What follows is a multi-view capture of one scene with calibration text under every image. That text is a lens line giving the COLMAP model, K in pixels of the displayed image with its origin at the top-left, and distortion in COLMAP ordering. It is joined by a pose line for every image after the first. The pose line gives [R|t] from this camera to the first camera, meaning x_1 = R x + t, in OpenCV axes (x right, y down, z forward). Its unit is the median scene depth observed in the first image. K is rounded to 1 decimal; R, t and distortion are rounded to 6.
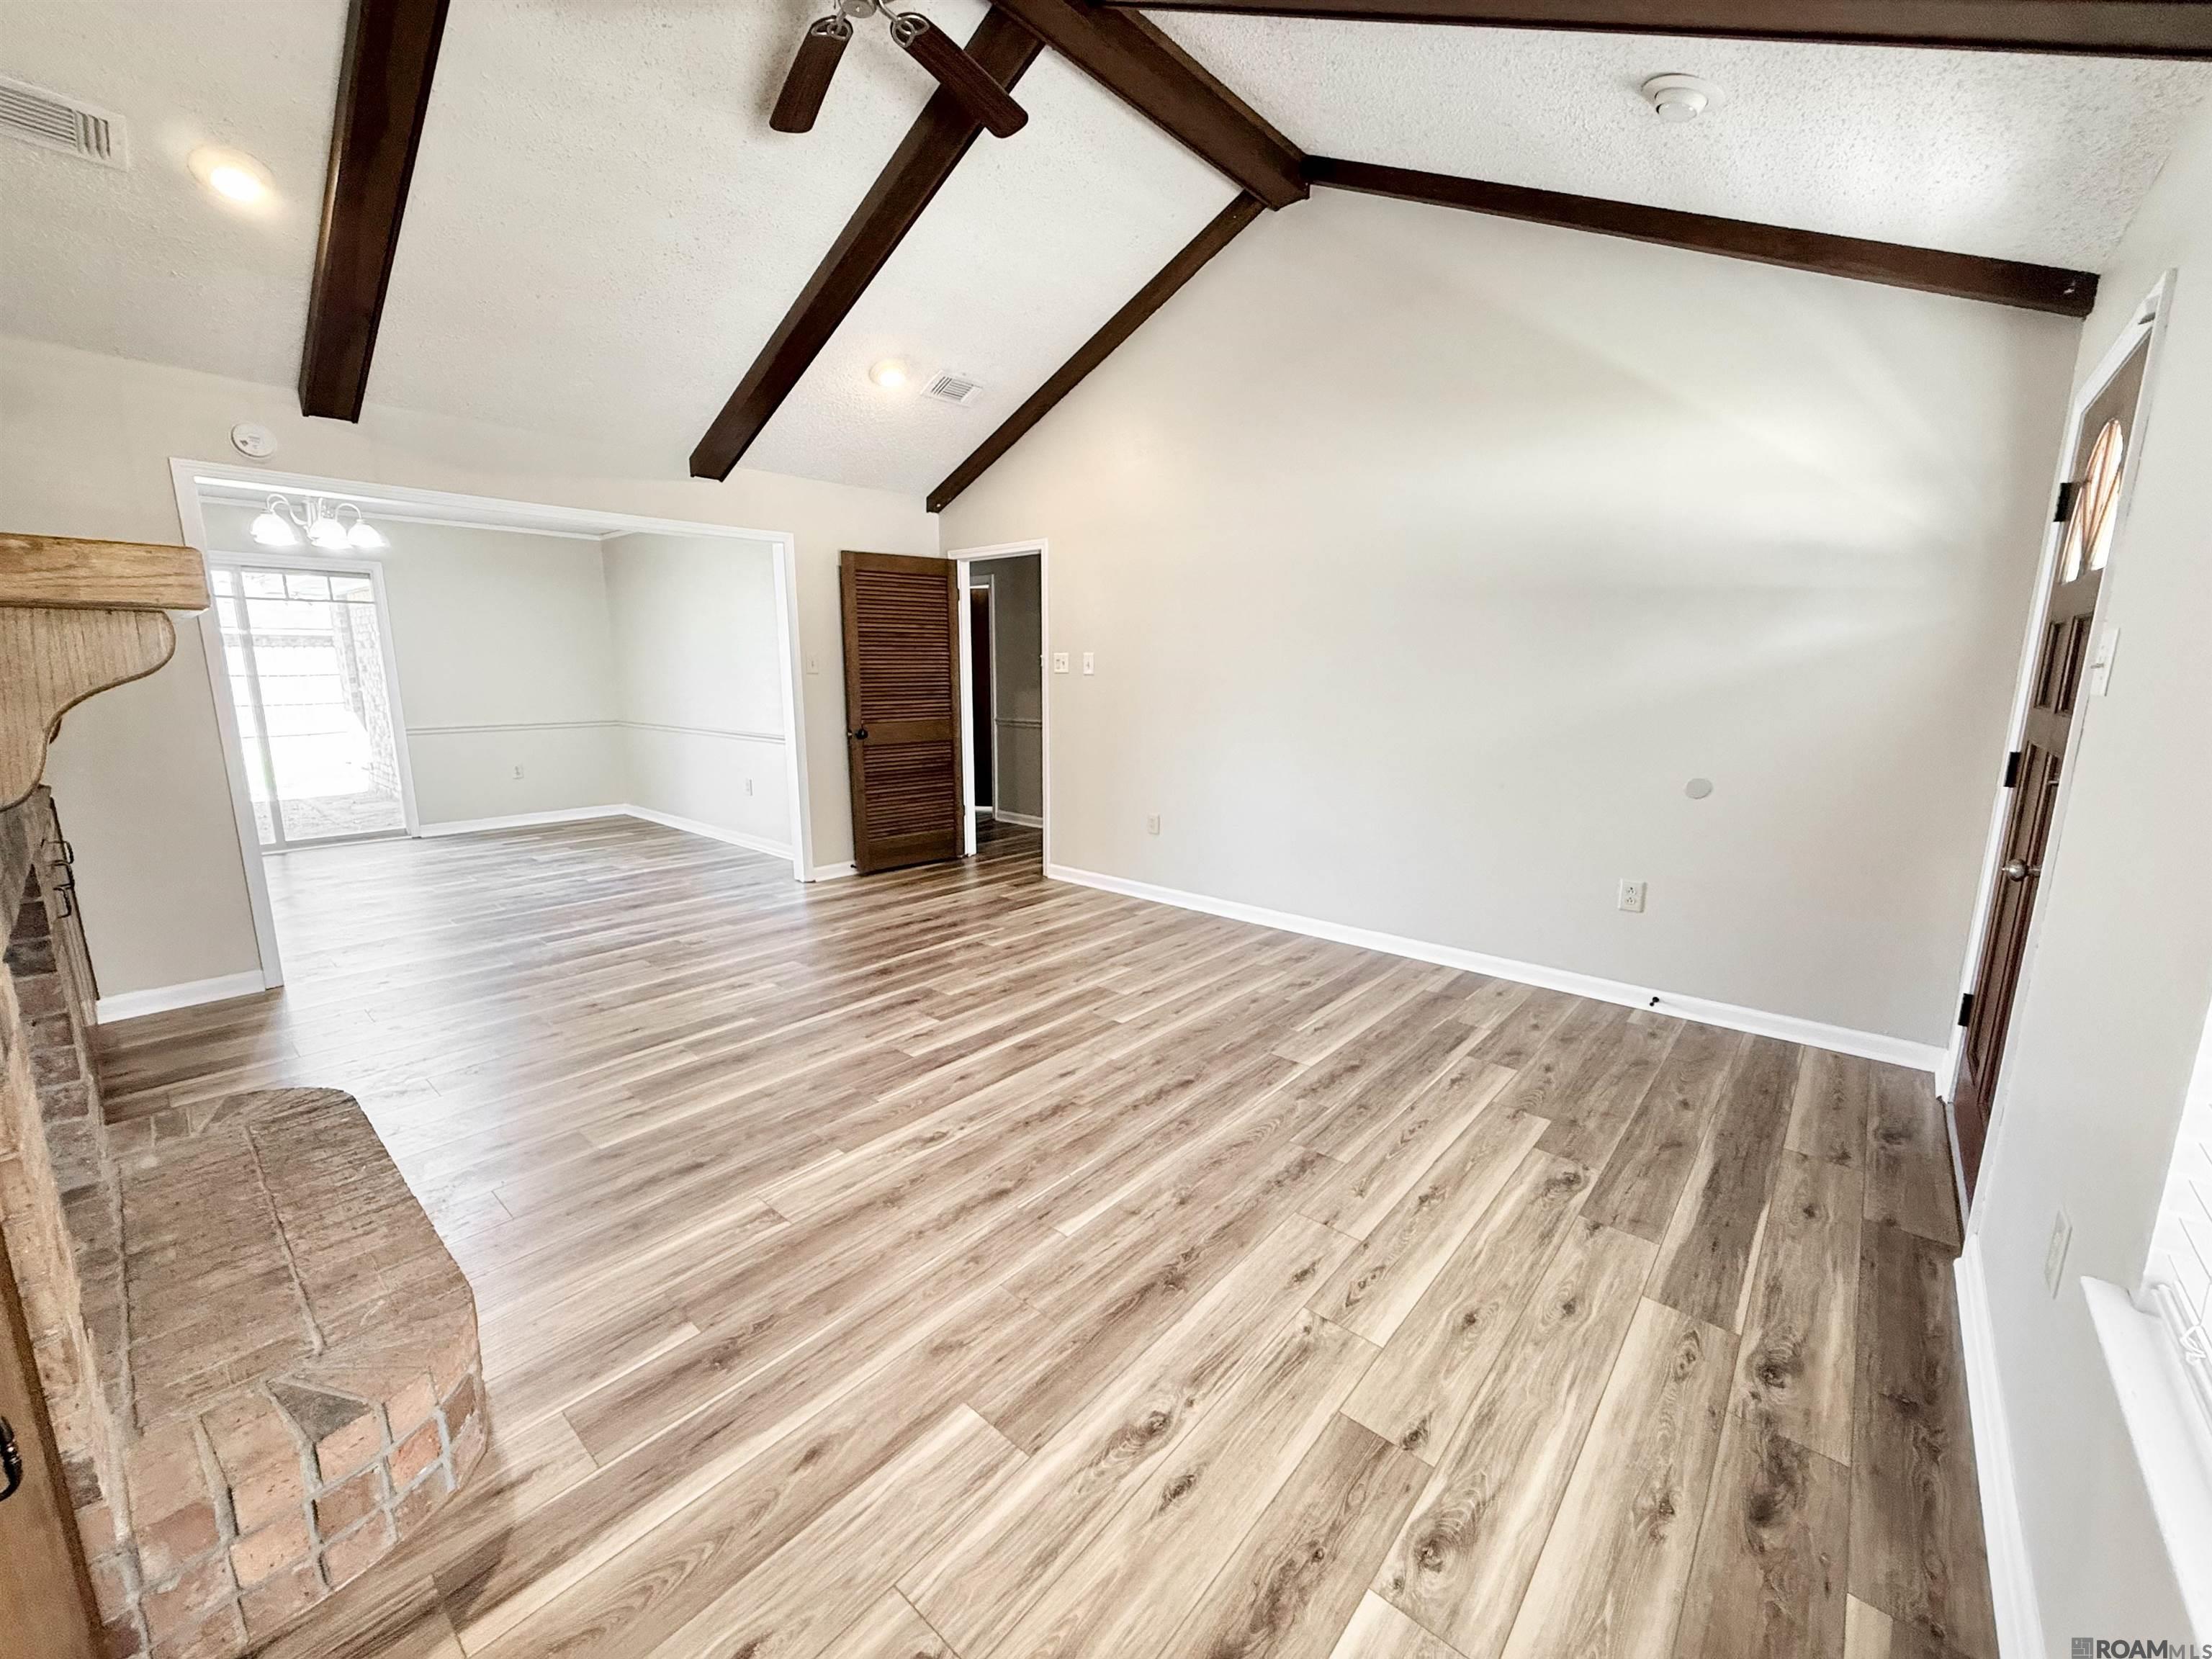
lens RADIAL K [[883.3, 0, 1101.6], [0, 883.3, 832.5], [0, 0, 1]] dist [-0.000546, 0.000056]
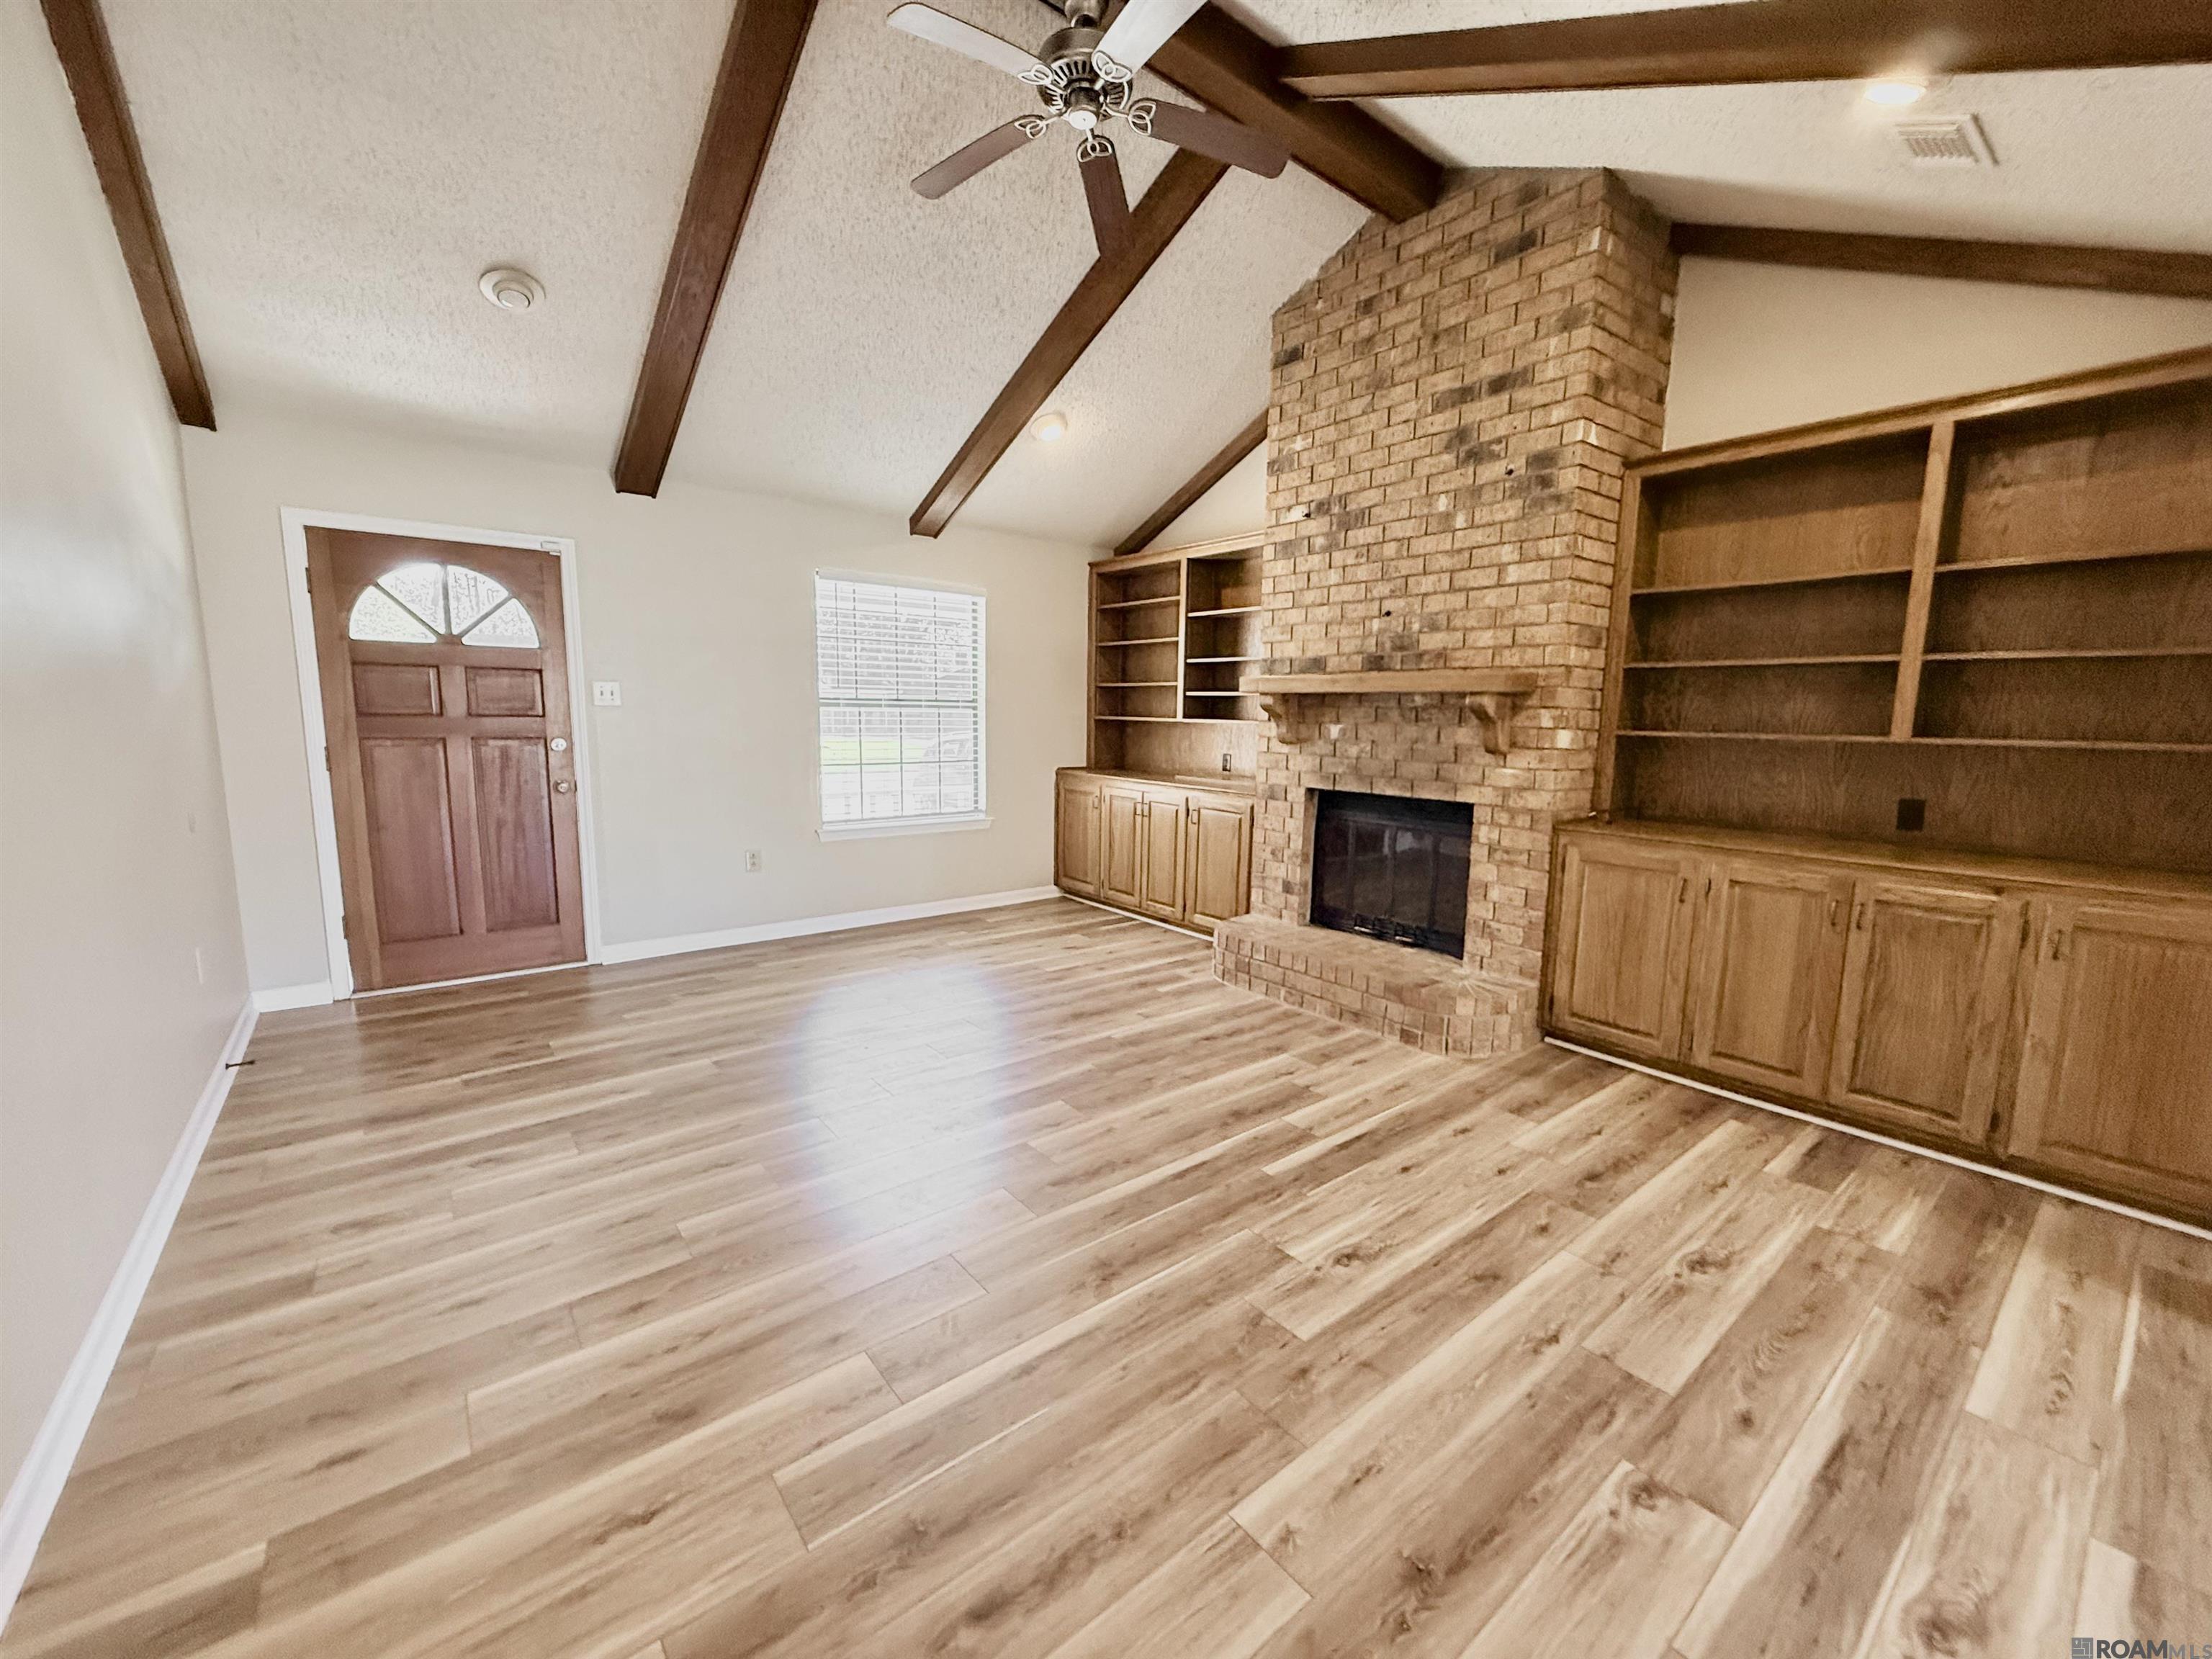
lens RADIAL K [[883.3, 0, 1104.9], [0, 883.3, 830.6], [0, 0, 1]] dist [-0.000546, 0.000056]
pose [[-0.983959, -0.043252, 0.173071, -0.521555], [0.013758, 0.948875, 0.315353, -0.420258], [-0.177863, 0.312676, -0.933059, 2.267995]]
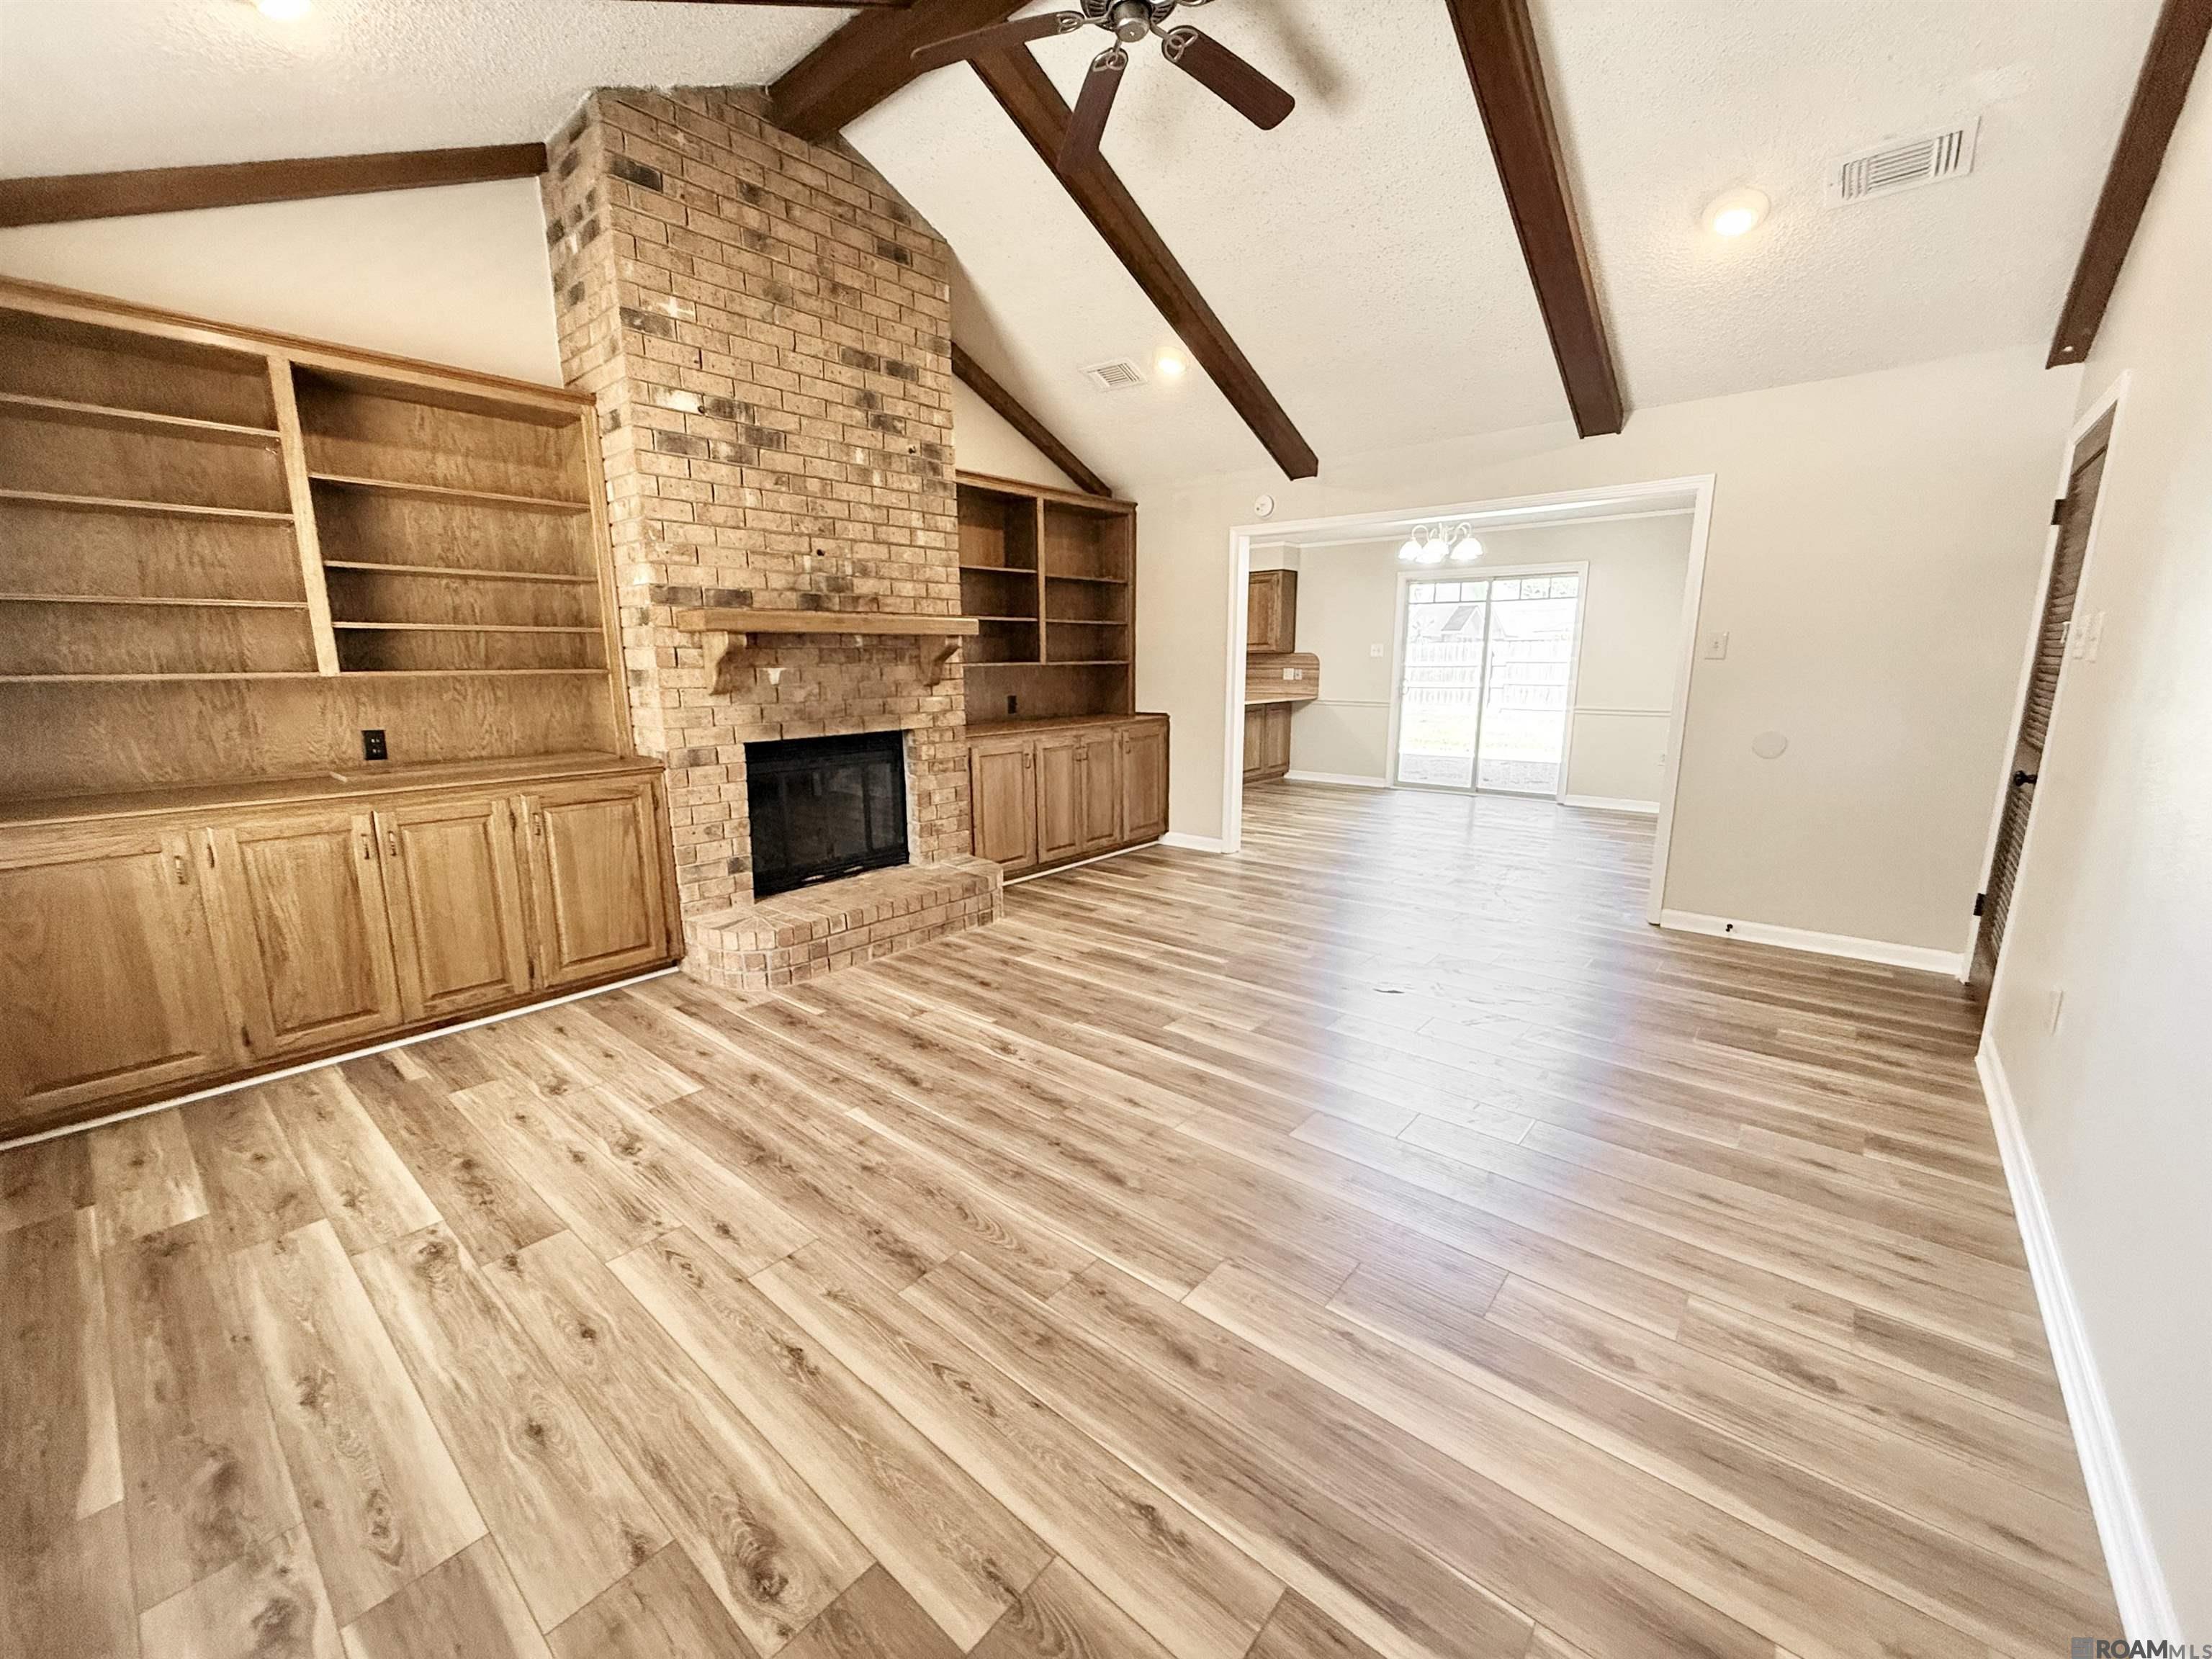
lens RADIAL K [[883.3, 0, 1106.3], [0, 883.3, 829.3], [0, 0, 1]] dist [-0.000546, 0.000056]
pose [[0.017004, 0.190559, -0.981529, 0.943733], [-0.181900, 0.965878, 0.184369, -0.184905], [0.983170, 0.175405, 0.051086, 1.057164]]
